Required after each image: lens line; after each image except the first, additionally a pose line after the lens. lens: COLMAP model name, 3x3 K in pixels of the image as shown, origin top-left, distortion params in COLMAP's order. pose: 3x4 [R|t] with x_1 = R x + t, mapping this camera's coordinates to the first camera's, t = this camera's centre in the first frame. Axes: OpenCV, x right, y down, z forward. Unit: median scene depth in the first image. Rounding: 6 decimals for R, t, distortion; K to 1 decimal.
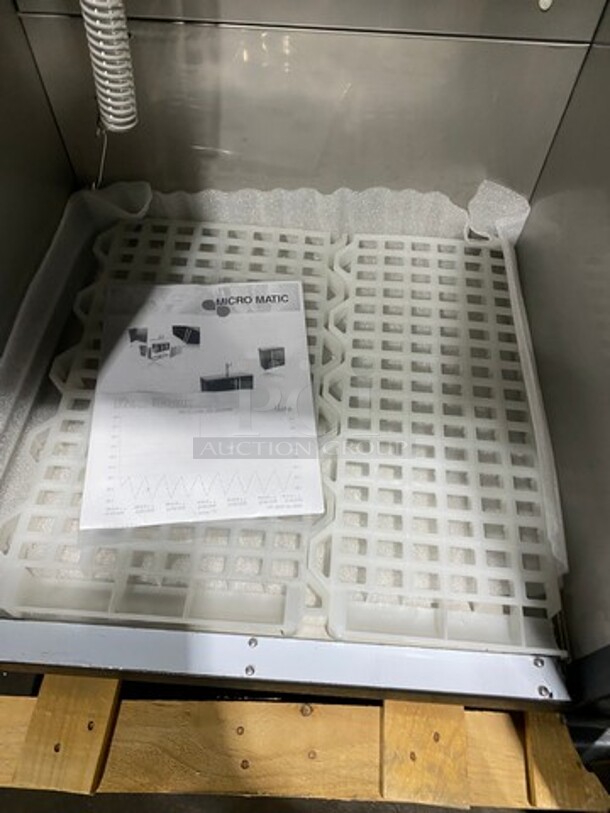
lens RADIAL K [[614.3, 0, 302.4], [0, 614.3, 409.6], [0, 0, 1]] dist [0.054707, 0.001832]
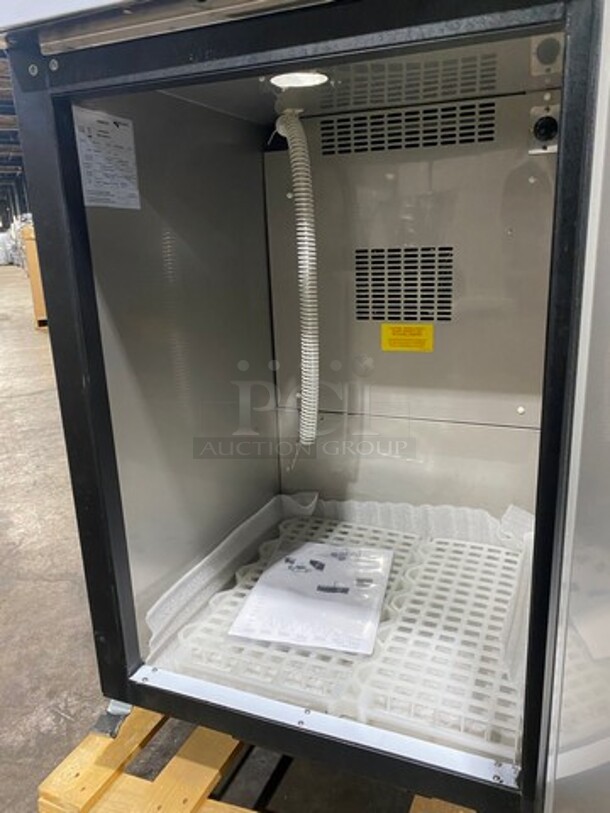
lens RADIAL K [[614.3, 0, 306.8], [0, 614.3, 406.3], [0, 0, 1]] dist [0.054707, 0.001832]
pose [[0.947471, 0.036721, -0.317728, 0.298273], [-0.236736, 0.748494, -0.619445, 0.594030], [0.215071, 0.662124, 0.717870, -0.484493]]
